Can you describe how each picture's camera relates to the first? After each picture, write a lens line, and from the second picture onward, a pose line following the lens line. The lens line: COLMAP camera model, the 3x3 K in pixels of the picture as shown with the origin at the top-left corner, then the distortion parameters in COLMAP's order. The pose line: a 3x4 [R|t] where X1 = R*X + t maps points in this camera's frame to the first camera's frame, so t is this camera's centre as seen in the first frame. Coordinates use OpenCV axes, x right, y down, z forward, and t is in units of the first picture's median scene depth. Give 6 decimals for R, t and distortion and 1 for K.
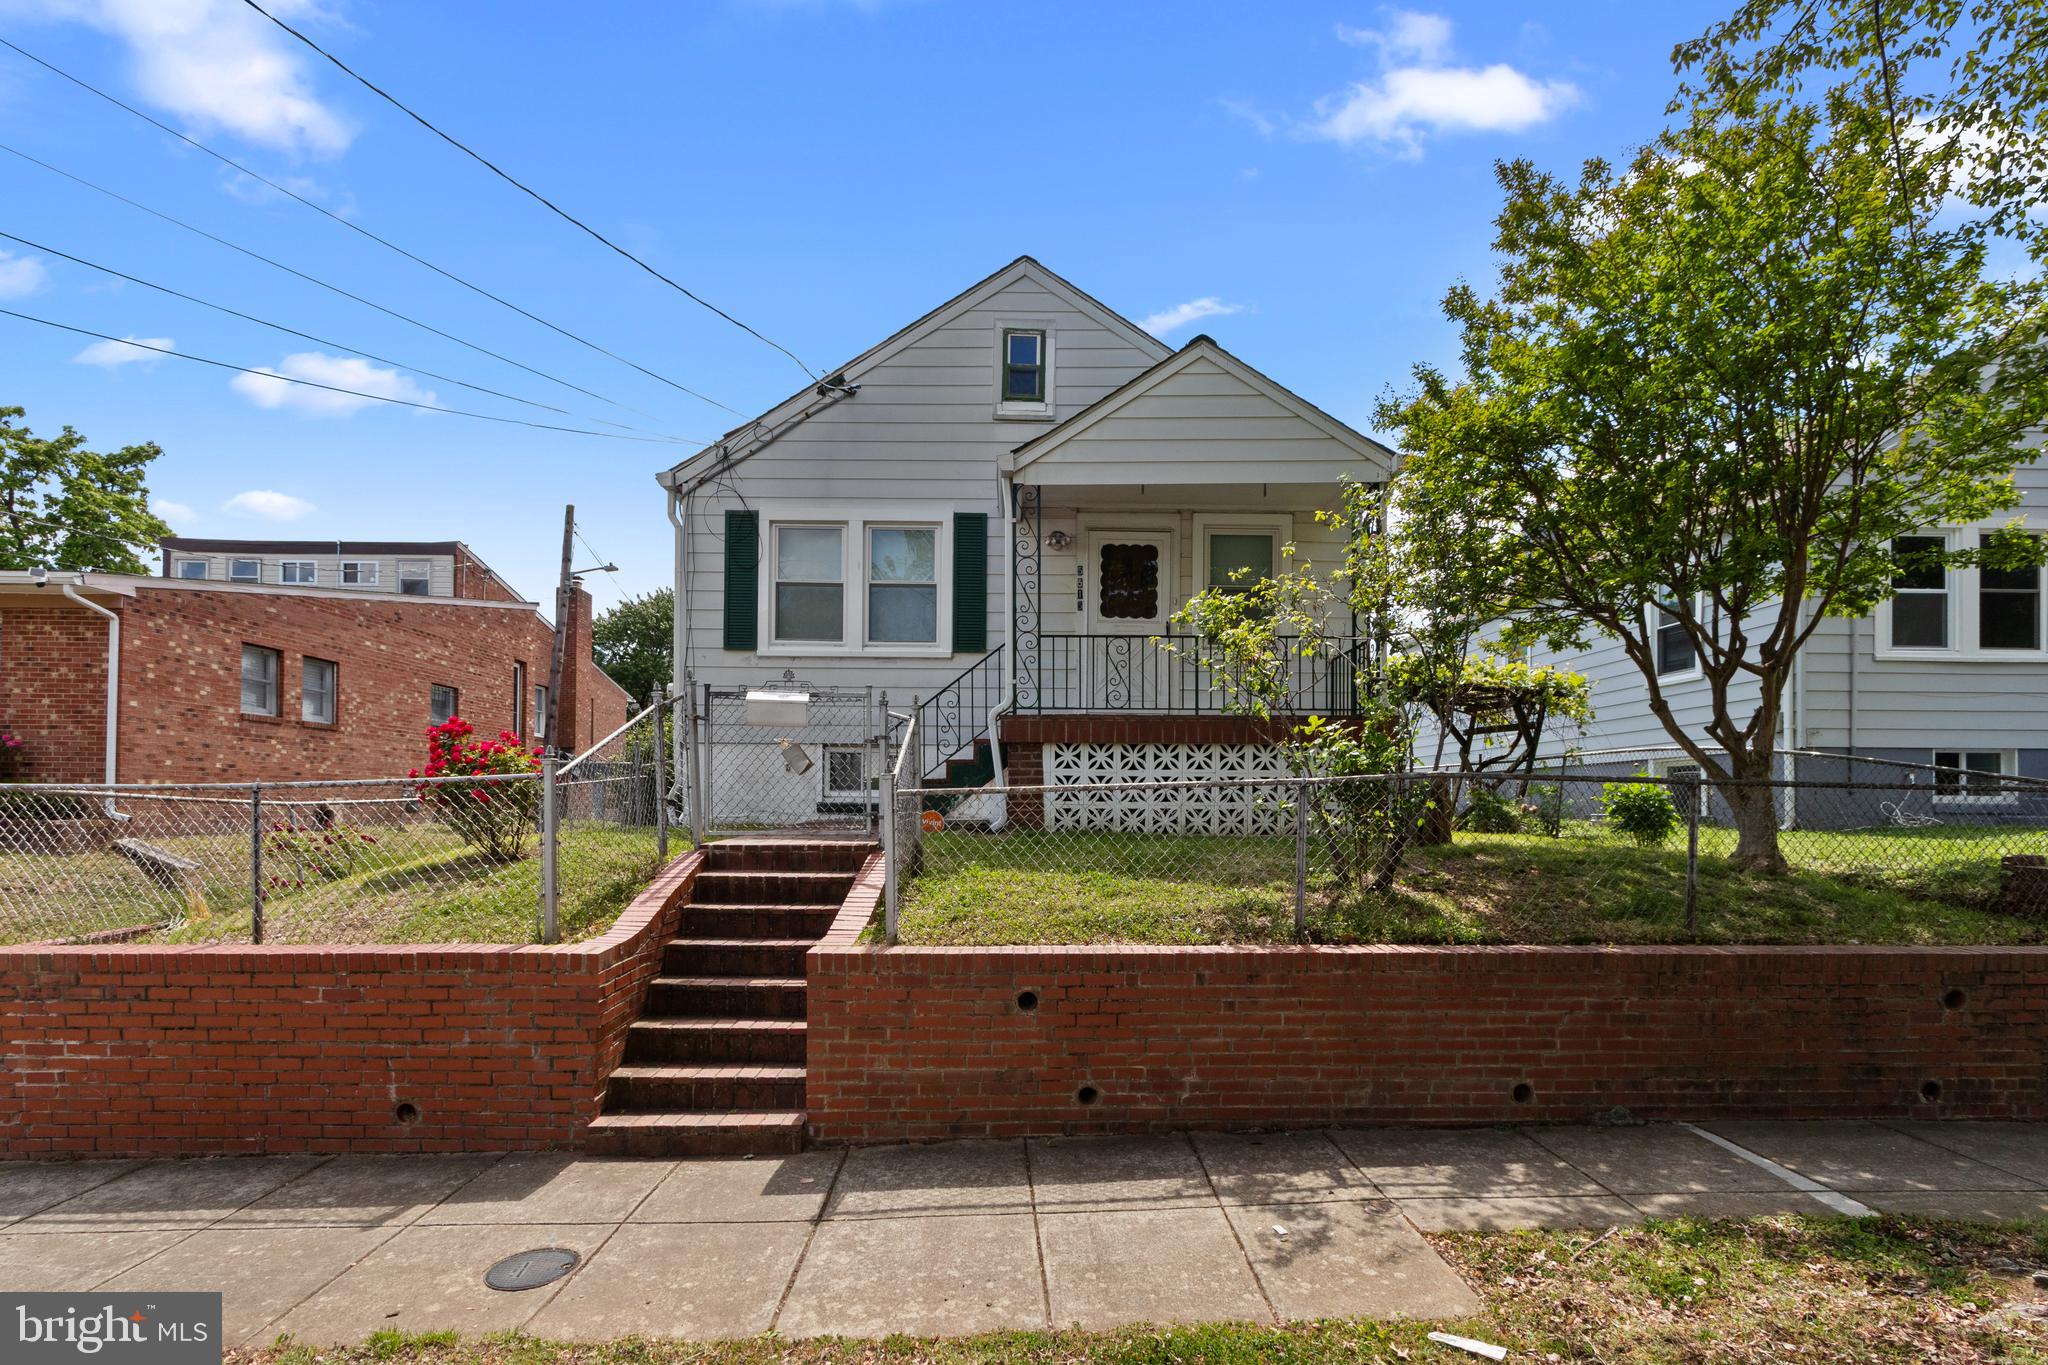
lens RADIAL K [[947.3, 0, 1014.9], [0, 947.3, 681.2], [0, 0, 1]] dist [0.002880, -0.000154]
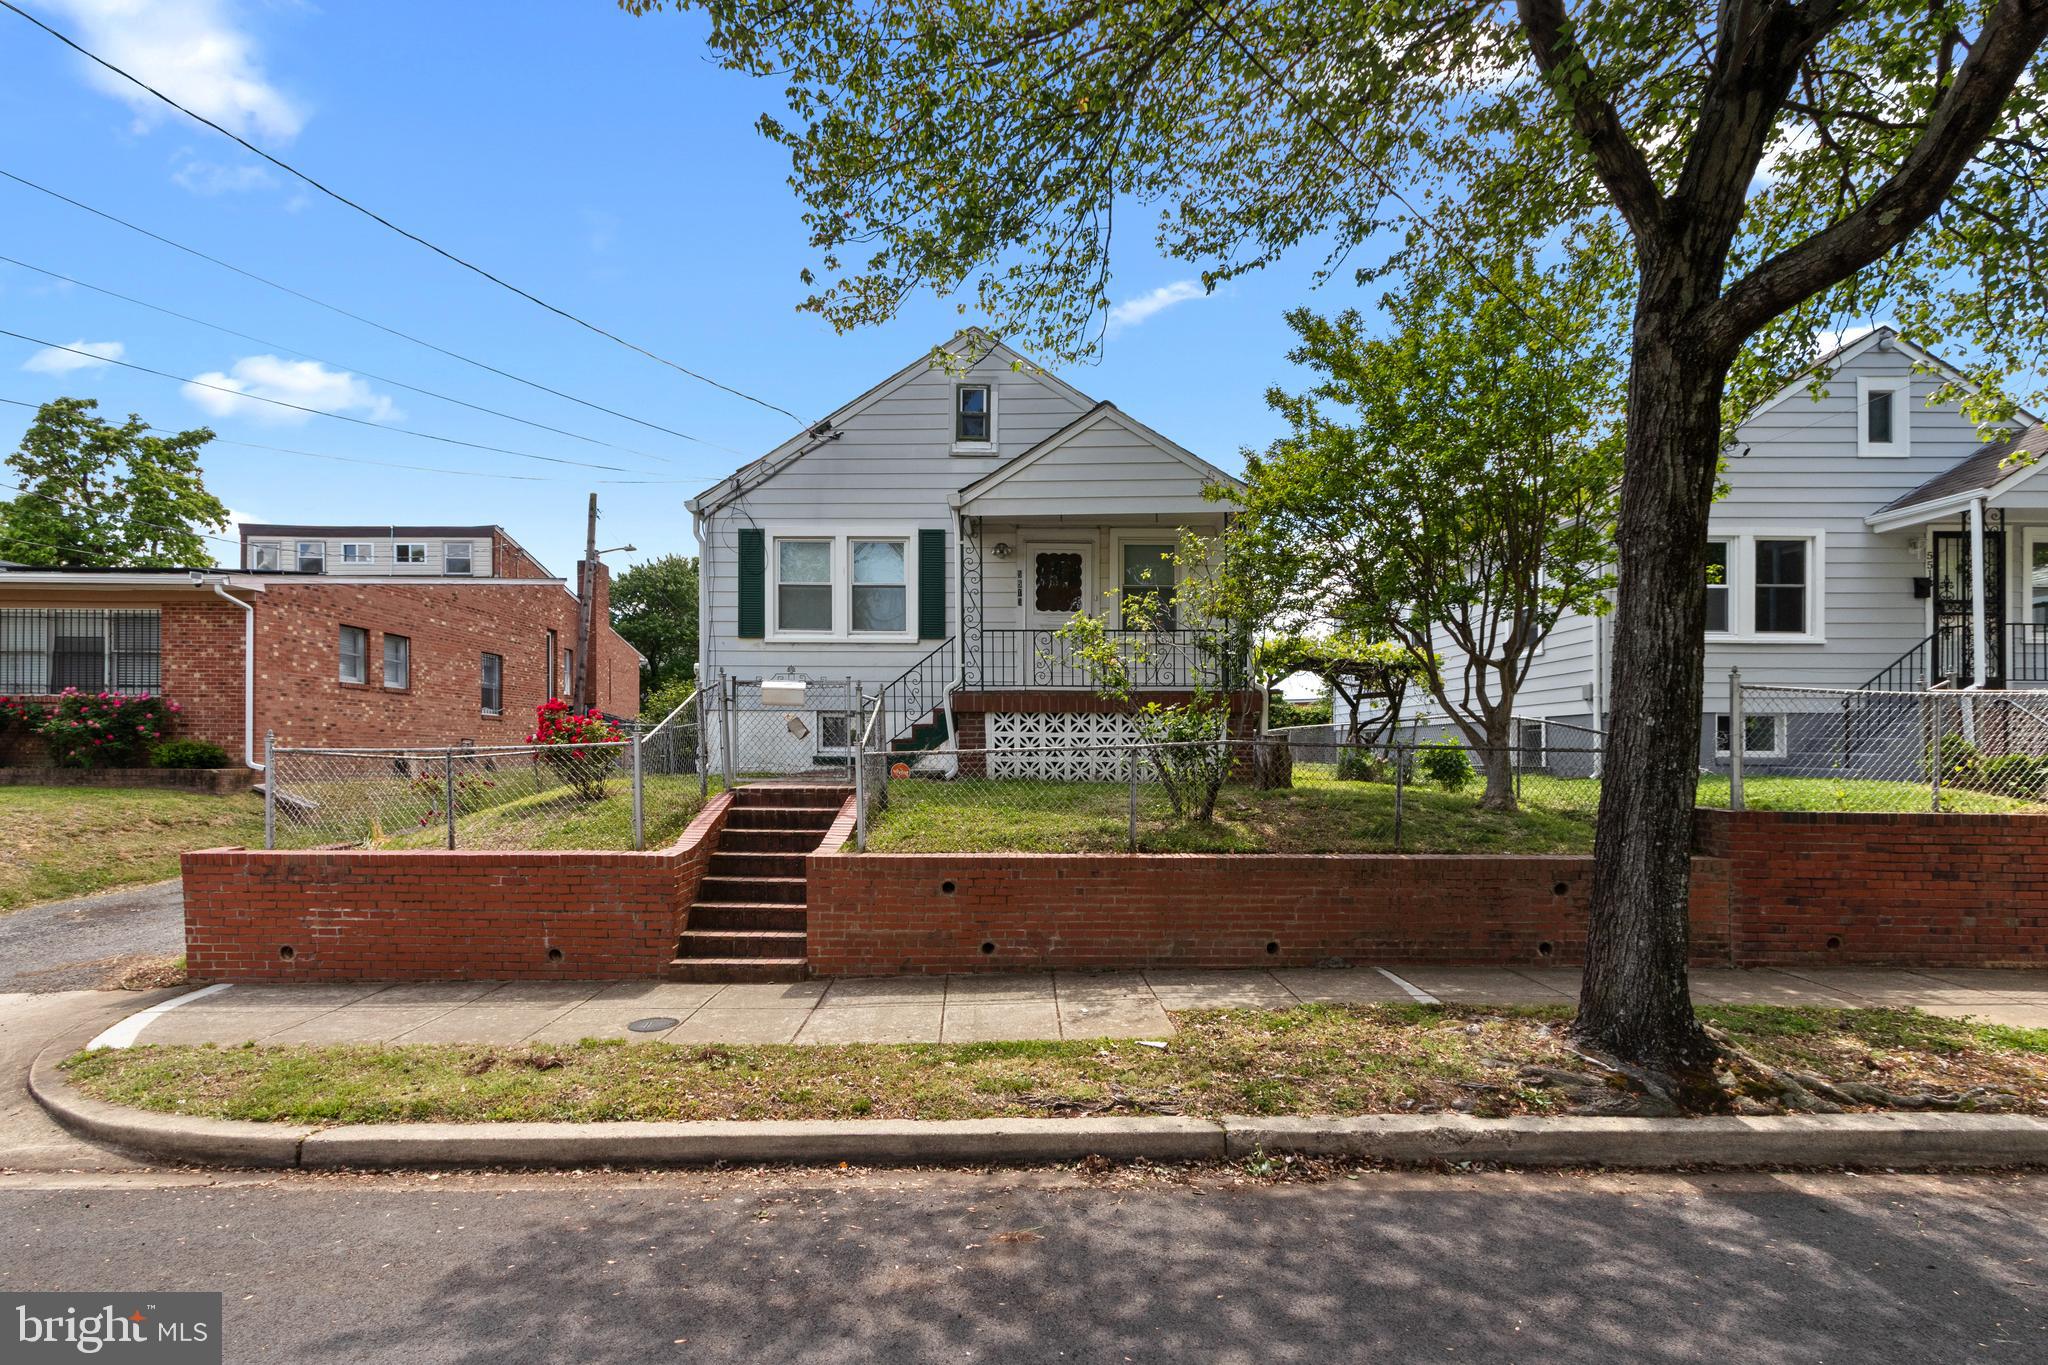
lens RADIAL K [[987.3, 0, 1024.0], [0, 987.3, 682.5], [0, 0, 1]] dist [0.001504, -0.000153]
pose [[0.999997, 0.000906, 0.002212, 0.076802], [-0.001038, 0.998182, 0.060266, -0.055356], [-0.002153, -0.060268, 0.998180, -0.343880]]
